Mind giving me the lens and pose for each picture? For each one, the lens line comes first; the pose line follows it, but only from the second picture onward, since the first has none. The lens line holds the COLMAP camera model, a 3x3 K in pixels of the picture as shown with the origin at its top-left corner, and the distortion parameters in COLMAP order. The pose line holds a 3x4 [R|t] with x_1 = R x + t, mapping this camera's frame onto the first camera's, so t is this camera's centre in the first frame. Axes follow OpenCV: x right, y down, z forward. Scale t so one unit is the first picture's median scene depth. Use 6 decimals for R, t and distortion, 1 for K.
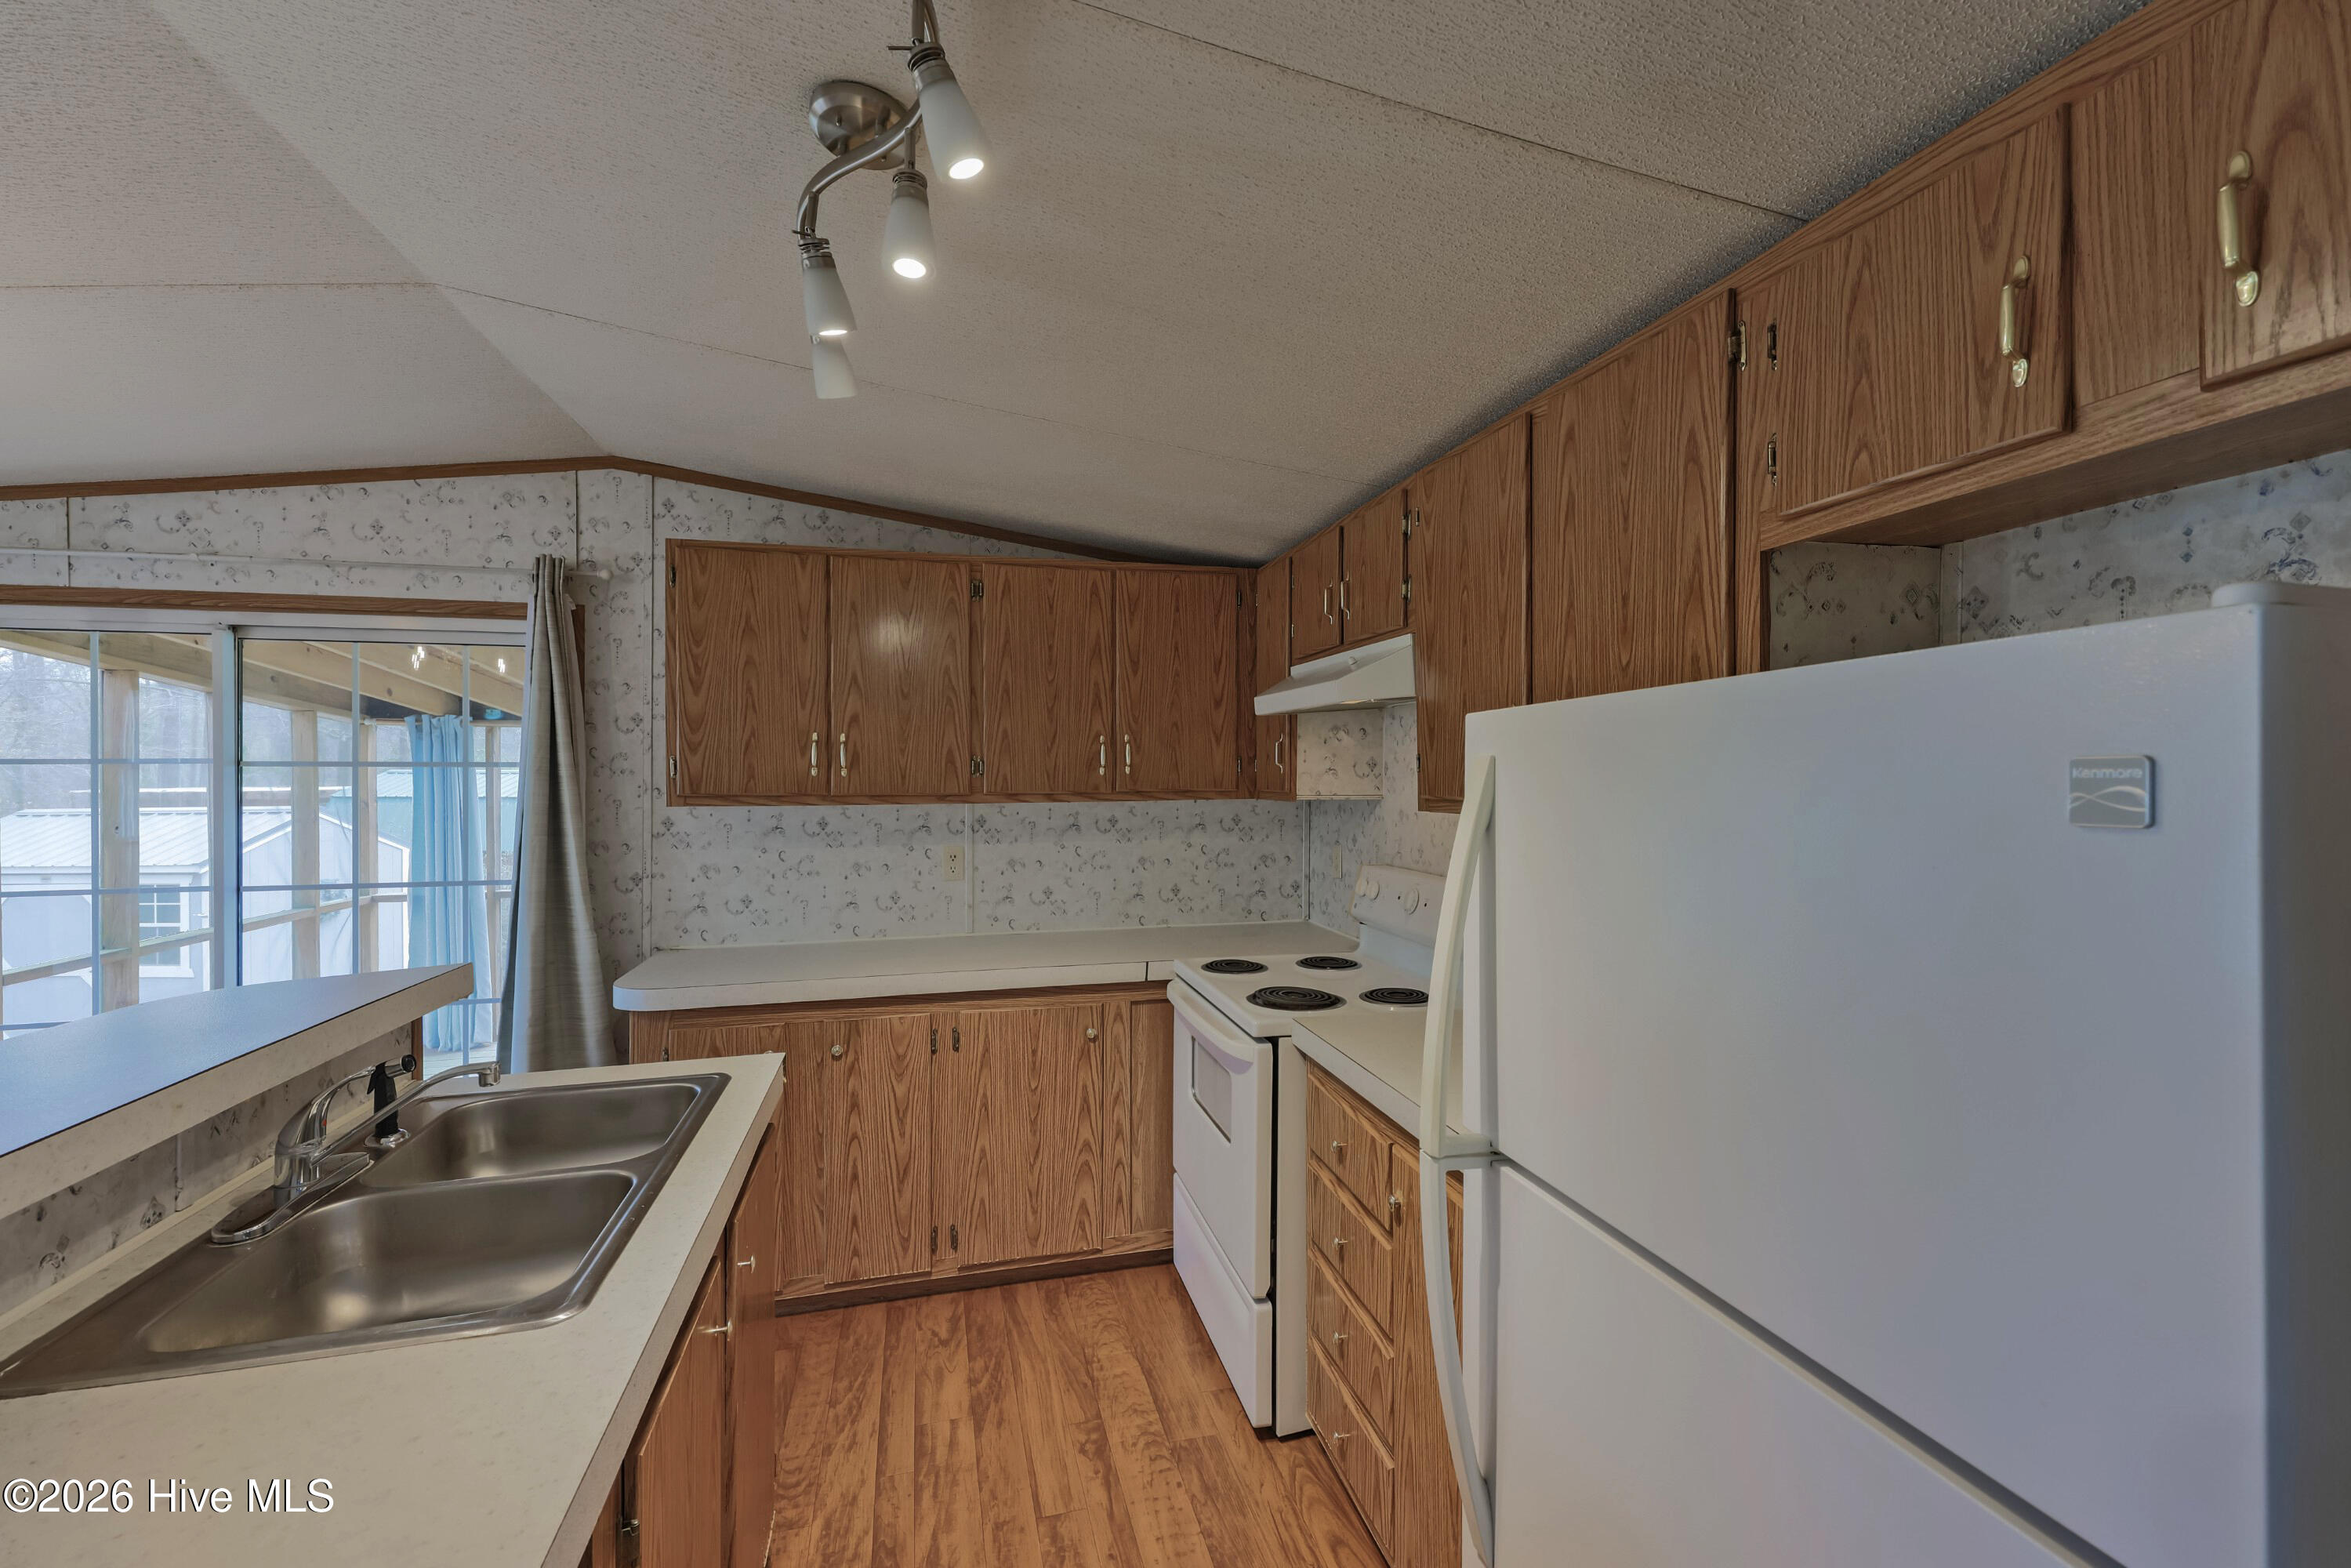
lens RADIAL K [[1003.0, 0, 1195.3], [0, 1003.0, 774.8], [0, 0, 1]] dist [0.013321, -0.001870]
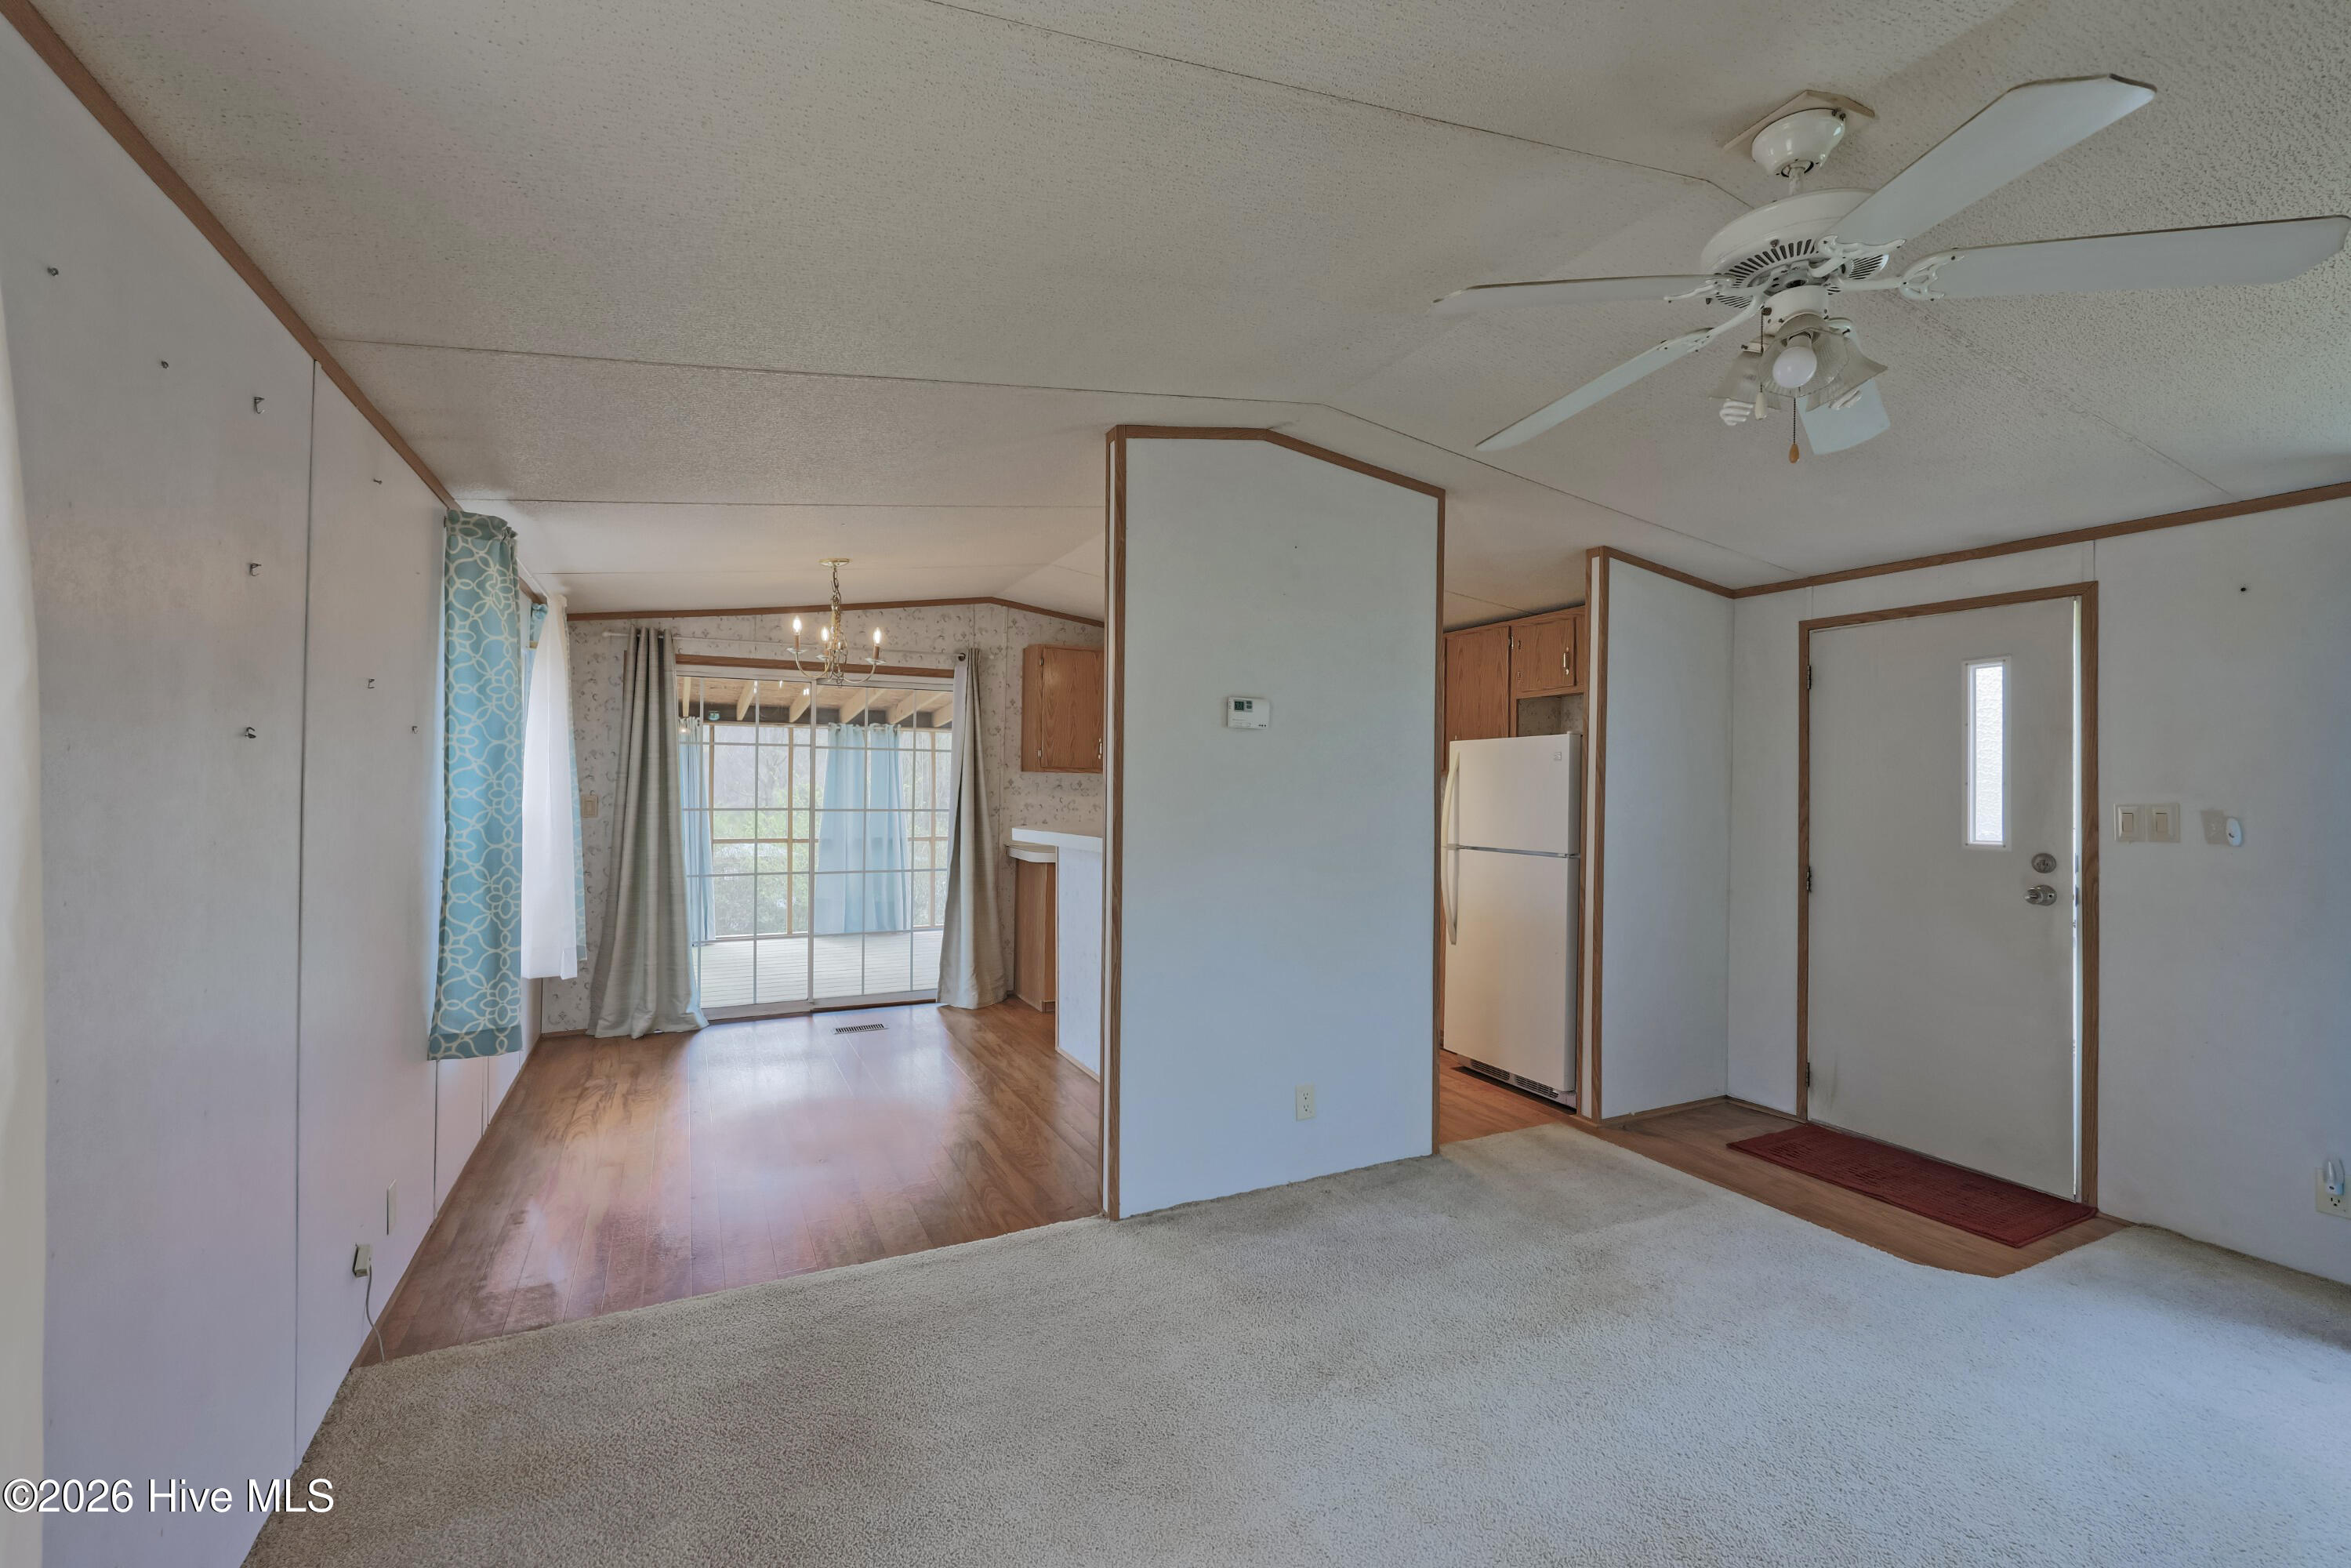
lens RADIAL K [[1003.0, 0, 1191.4], [0, 1003.0, 779.6], [0, 0, 1]] dist [0.013321, -0.001870]
pose [[0.979430, 0.014964, 0.201226, -0.594846], [-0.014676, 0.999888, -0.002920, 0.046789], [-0.201248, -0.000093, 0.979540, -1.048783]]
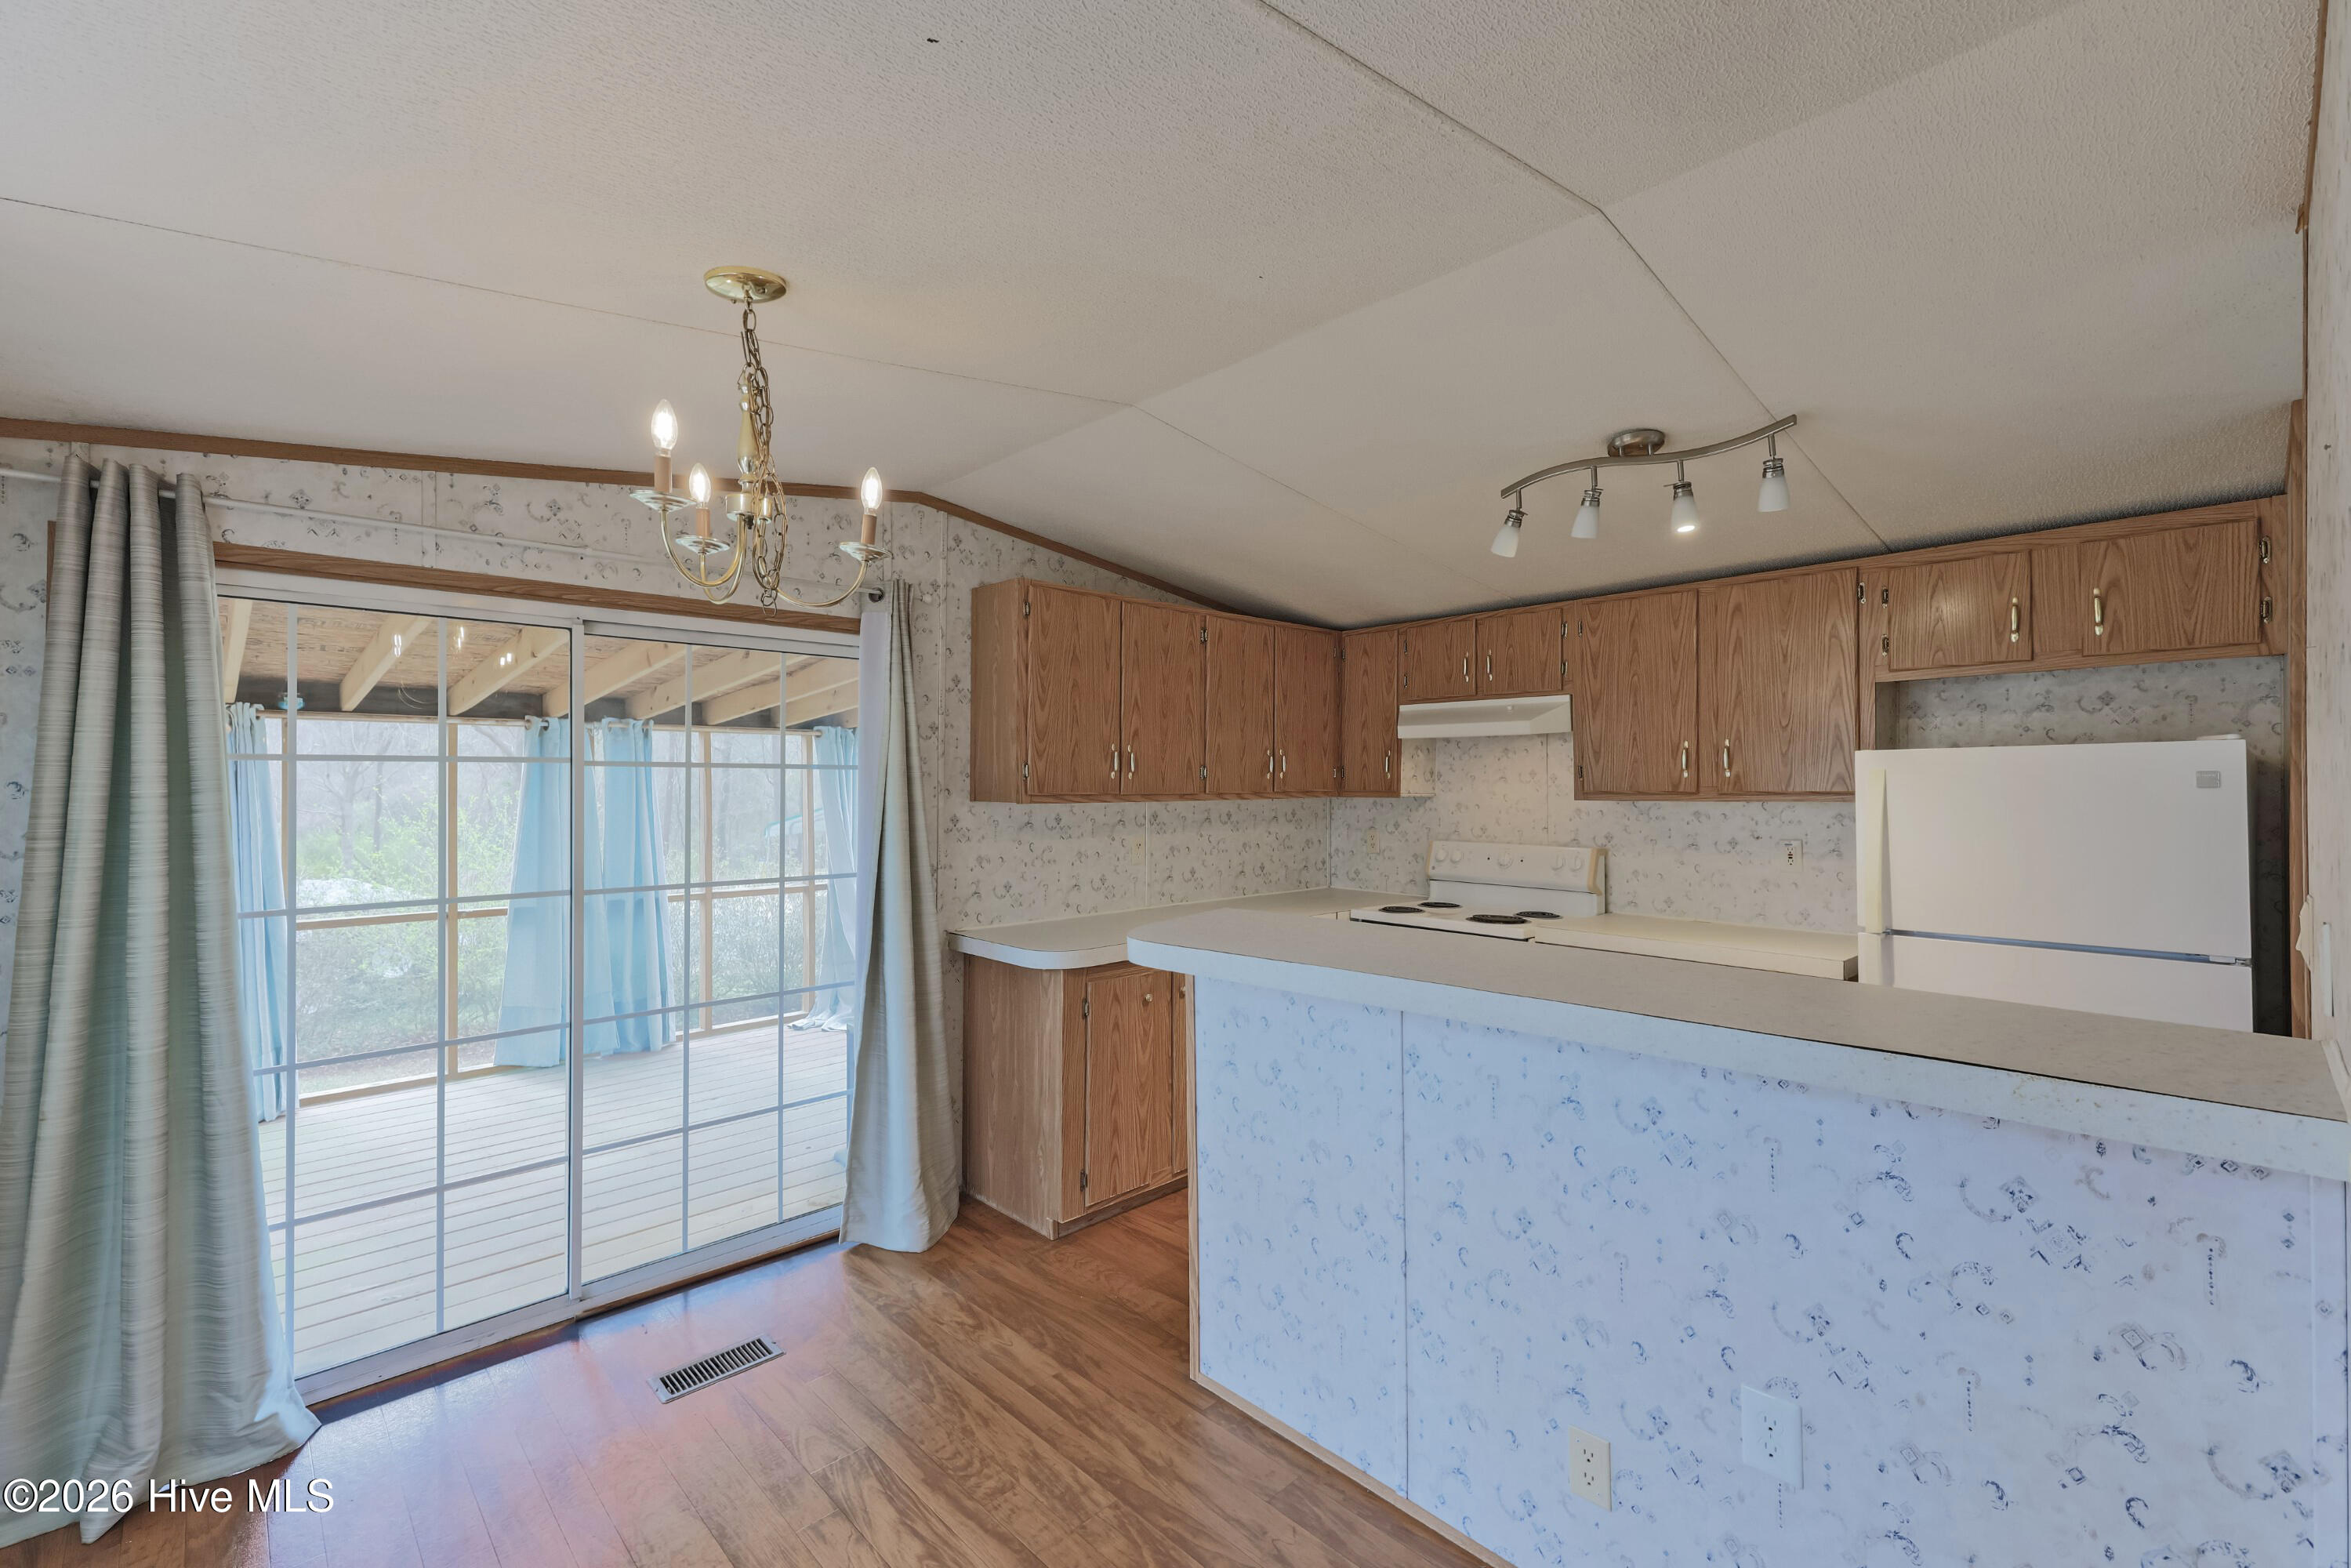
lens RADIAL K [[1003.0, 0, 1203.0], [0, 1003.0, 779.0], [0, 0, 1]] dist [0.013321, -0.001870]
pose [[0.872272, 0.004979, 0.488995, -0.863121], [-0.001529, 0.999971, -0.007454, 0.010530], [-0.489018, 0.005754, 0.872255, -0.125944]]
